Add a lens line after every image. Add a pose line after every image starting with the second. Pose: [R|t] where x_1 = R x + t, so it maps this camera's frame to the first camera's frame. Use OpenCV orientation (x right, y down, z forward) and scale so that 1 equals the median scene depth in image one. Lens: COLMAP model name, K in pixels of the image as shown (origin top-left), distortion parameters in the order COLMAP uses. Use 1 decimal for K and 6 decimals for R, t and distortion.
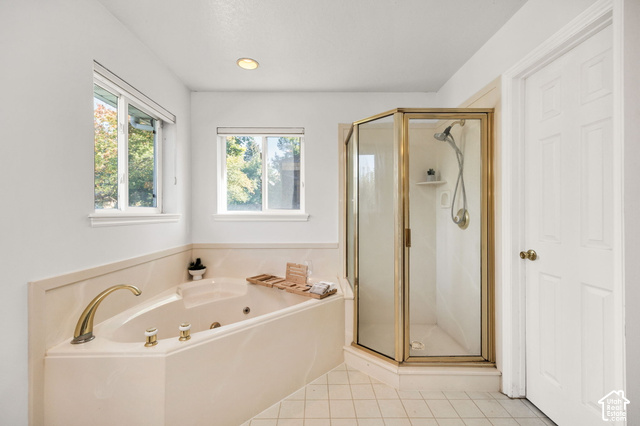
lens RADIAL K [[285.1, 0, 318.8], [0, 285.1, 212.8], [0, 0, 1]] dist [-0.019940, -0.000748]
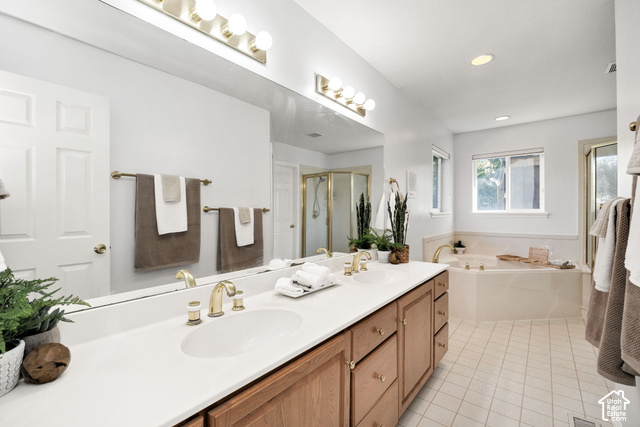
lens RADIAL K [[285.1, 0, 318.5], [0, 285.1, 212.9], [0, 0, 1]] dist [-0.019940, -0.000748]
pose [[0.765543, 0.001921, -0.643382, -0.014891], [0.003840, 0.999964, 0.007555, -0.007944], [0.643373, -0.008254, 0.765508, -0.722477]]
